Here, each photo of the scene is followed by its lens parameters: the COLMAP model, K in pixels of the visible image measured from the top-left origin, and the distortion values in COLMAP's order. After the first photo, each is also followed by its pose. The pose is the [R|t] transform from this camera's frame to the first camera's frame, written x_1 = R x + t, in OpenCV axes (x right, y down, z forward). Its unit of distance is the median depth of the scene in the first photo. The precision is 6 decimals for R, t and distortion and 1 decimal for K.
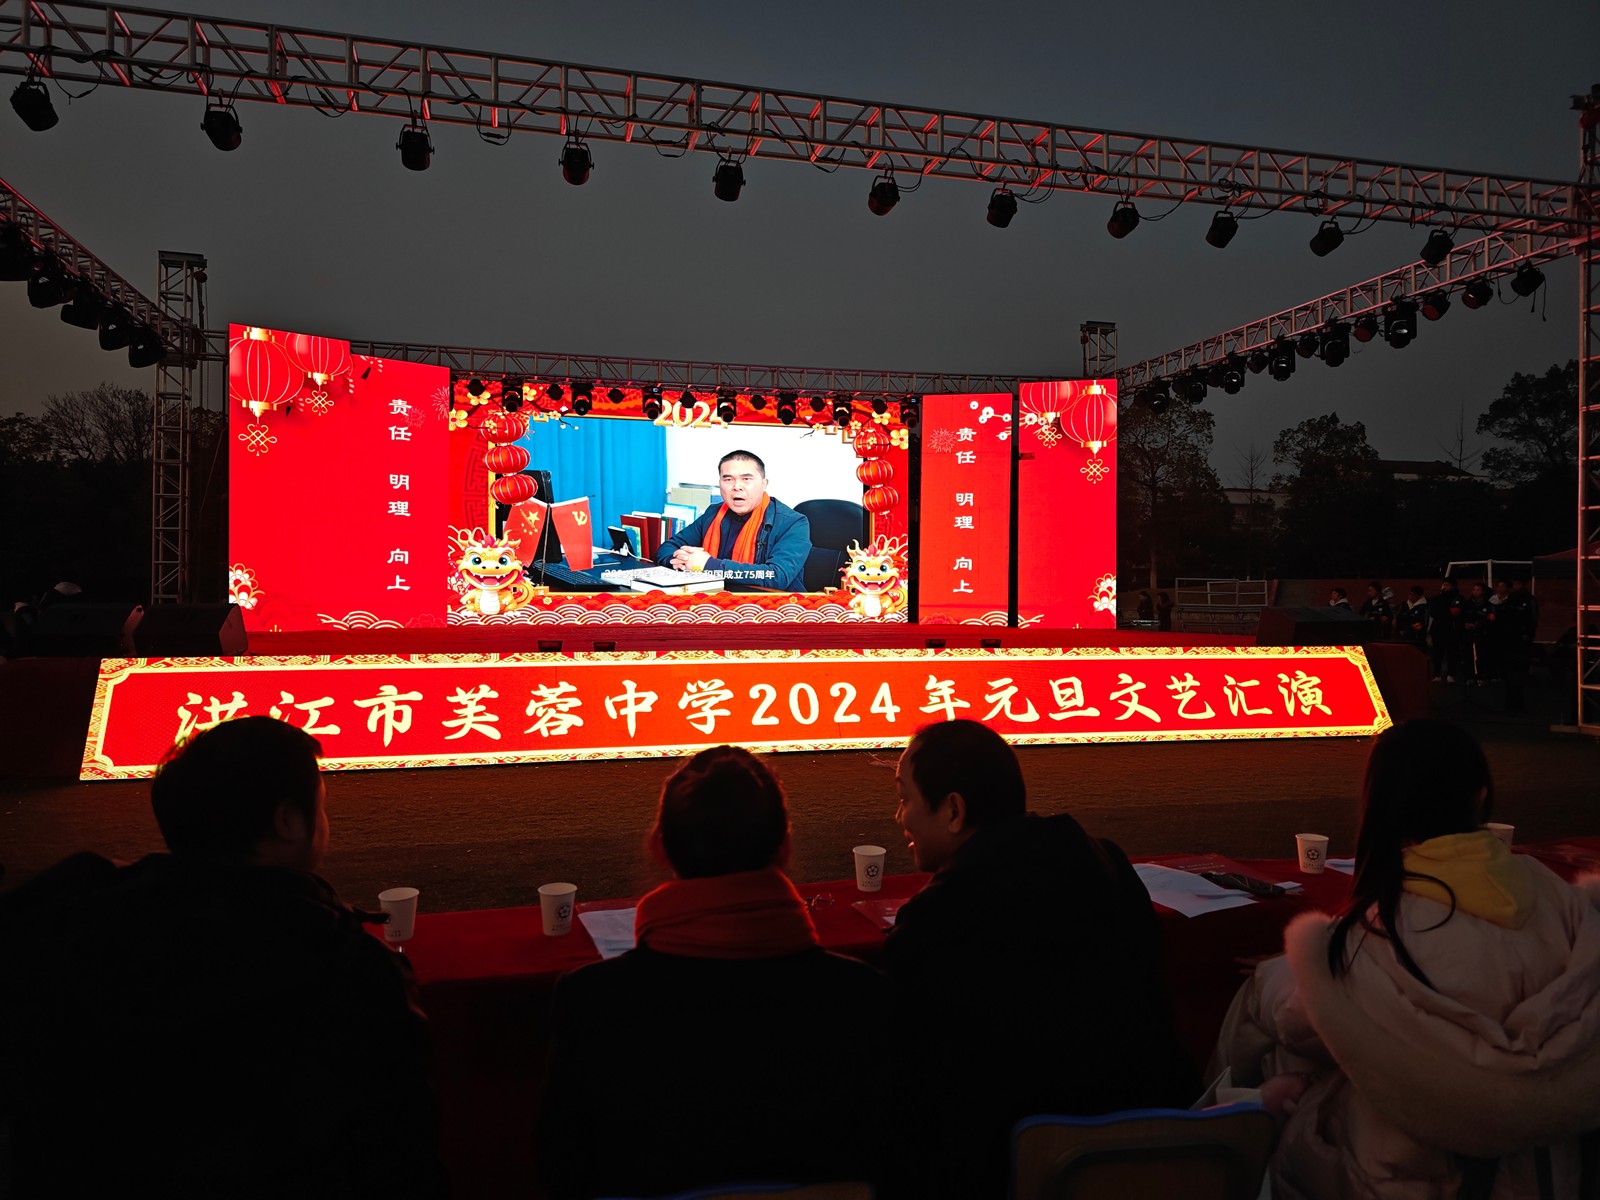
lens RADIAL K [[1106.5, 0, 787.7], [0, 1106.5, 590.5], [0, 0, 1]] dist [0.026211, -0.028092]
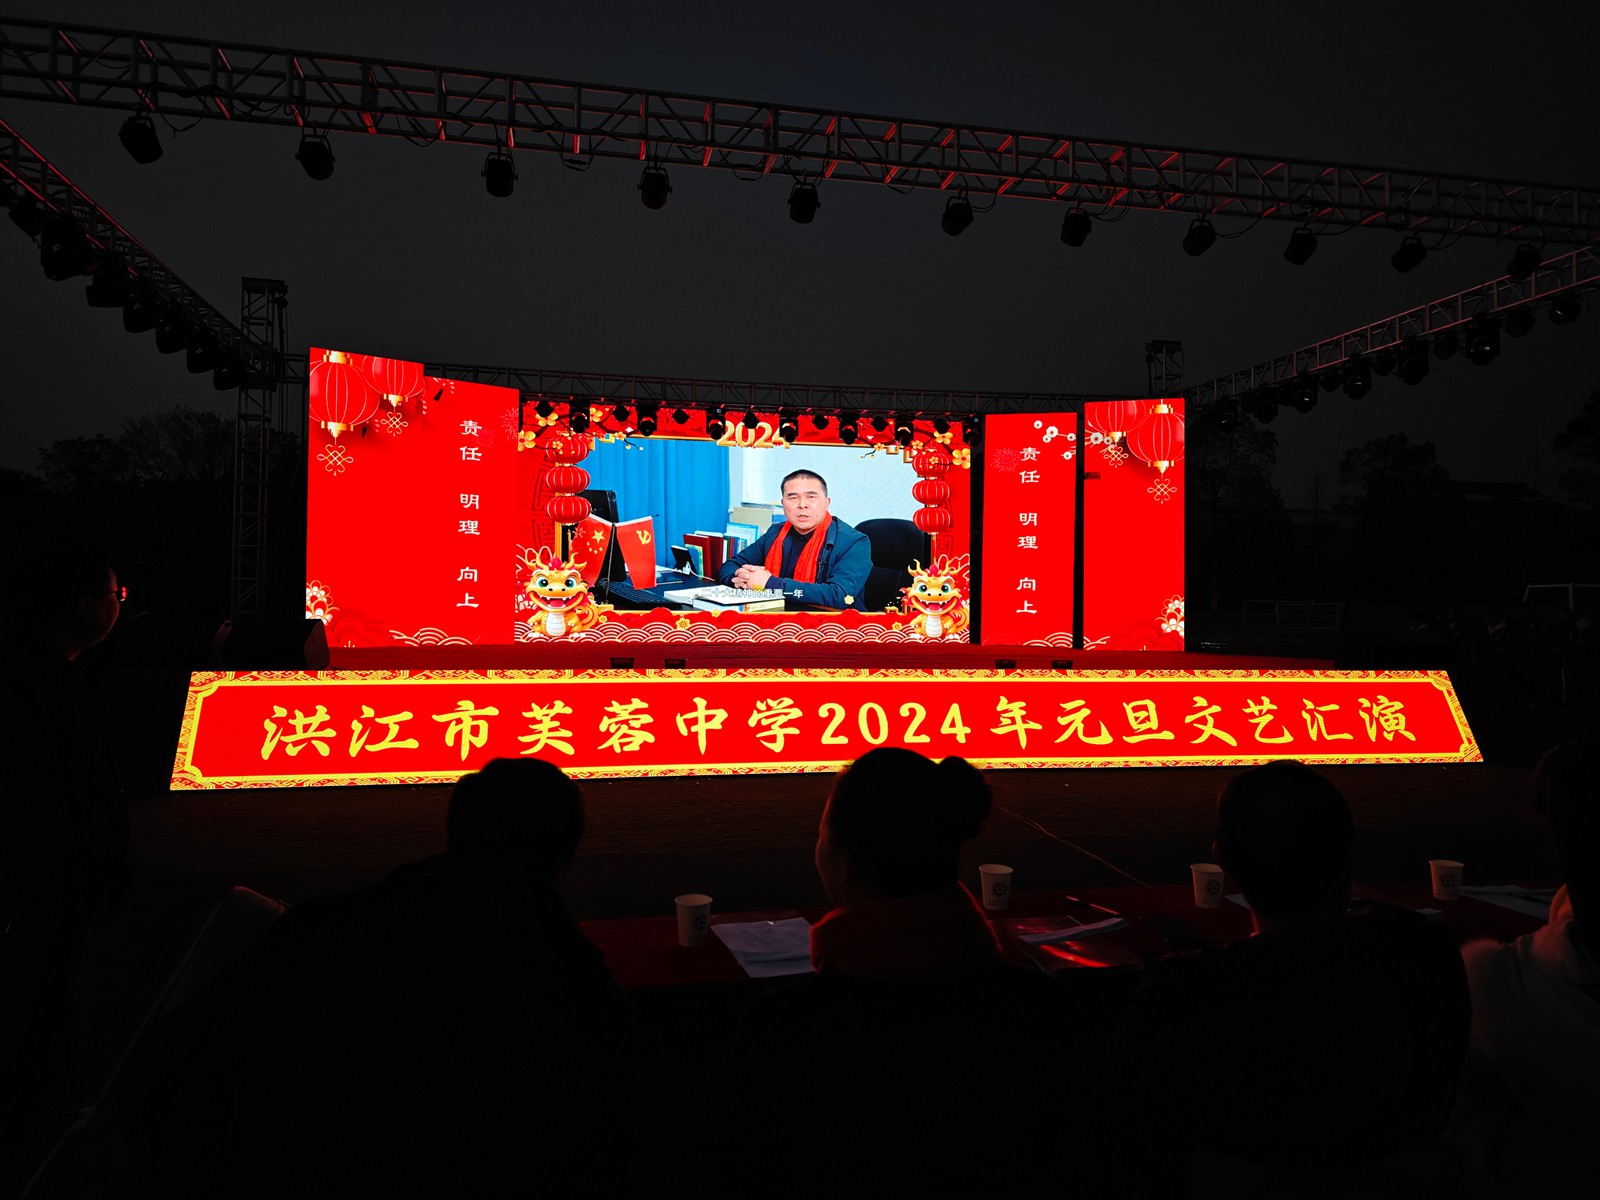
lens RADIAL K [[1106.5, 0, 786.1], [0, 1106.5, 589.6], [0, 0, 1]] dist [0.026211, -0.028092]
pose [[0.998829, 0.005172, -0.048110, -0.015509], [-0.006077, 0.999807, -0.018692, 0.001046], [0.048004, 0.018963, 0.998667, -0.001577]]
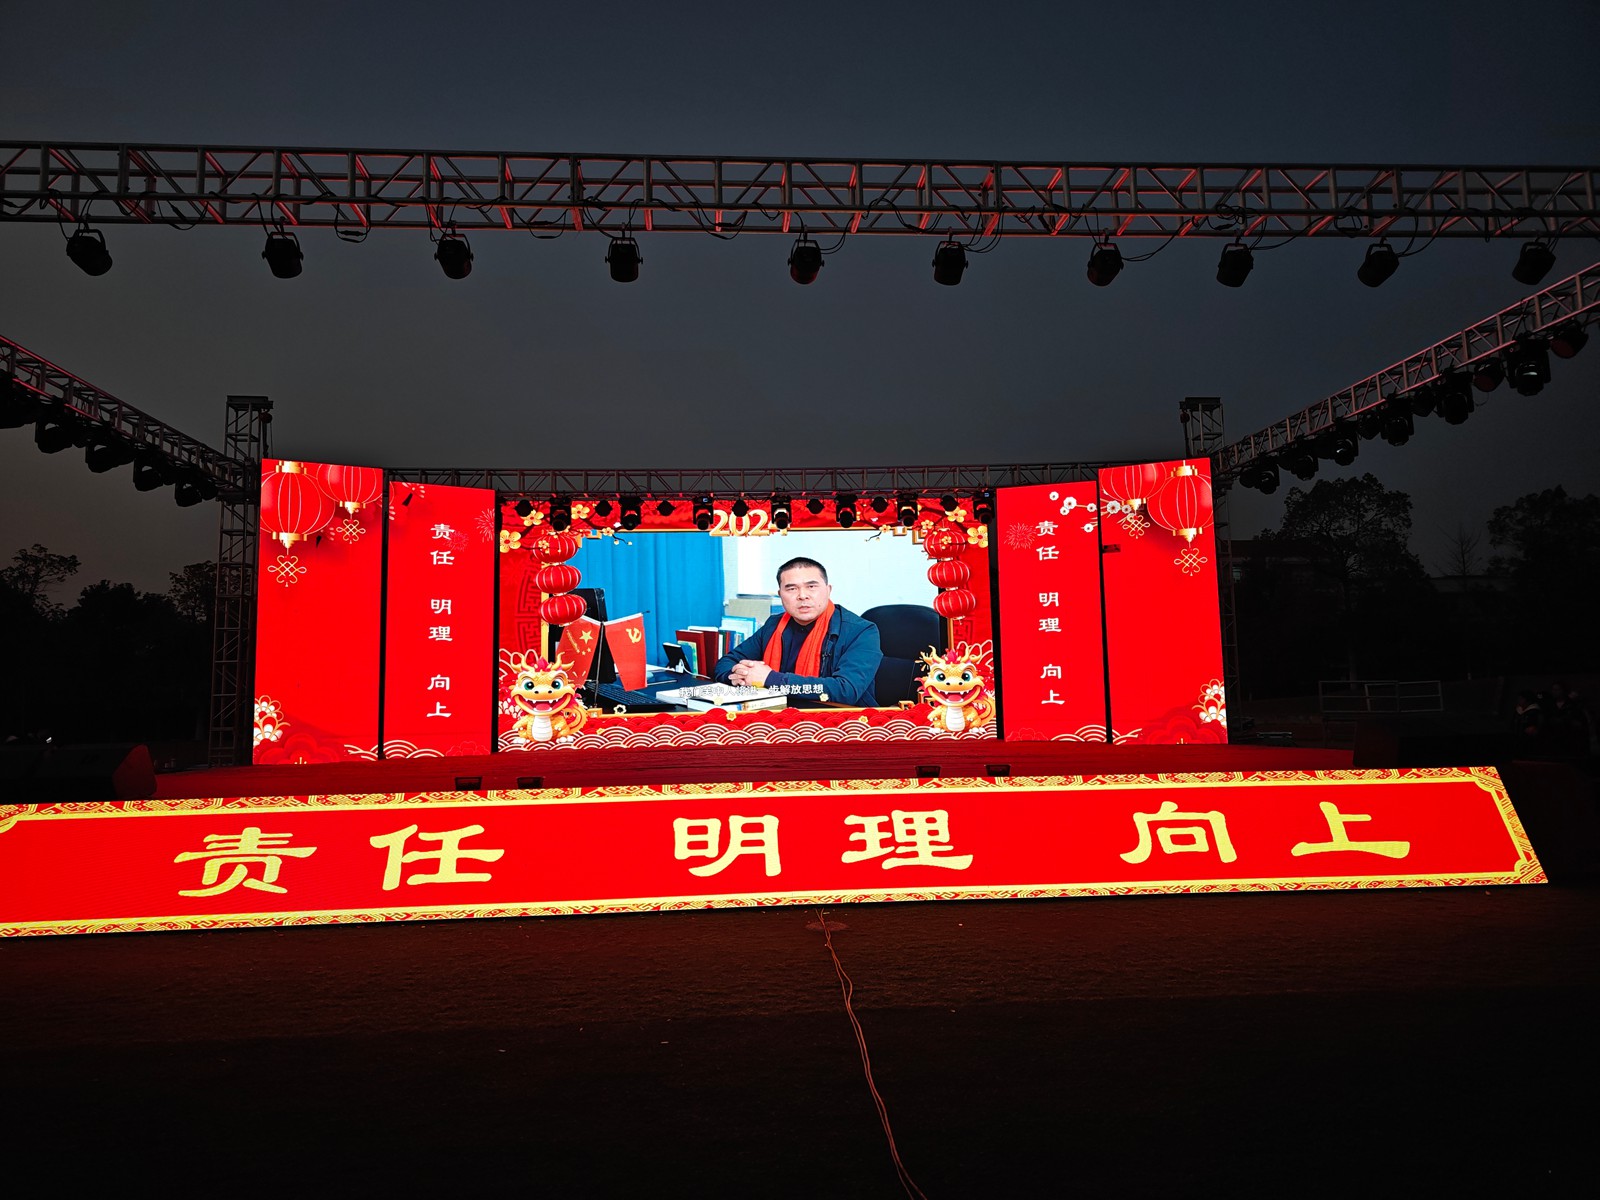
lens RADIAL K [[1106.5, 0, 768.0], [0, 1106.5, 583.3], [0, 0, 1]] dist [0.026211, -0.028092]
pose [[0.982944, -0.044211, -0.178512, 0.174903], [0.024932, 0.993748, -0.108830, -0.006115], [0.182207, 0.102523, 0.977901, 0.139378]]
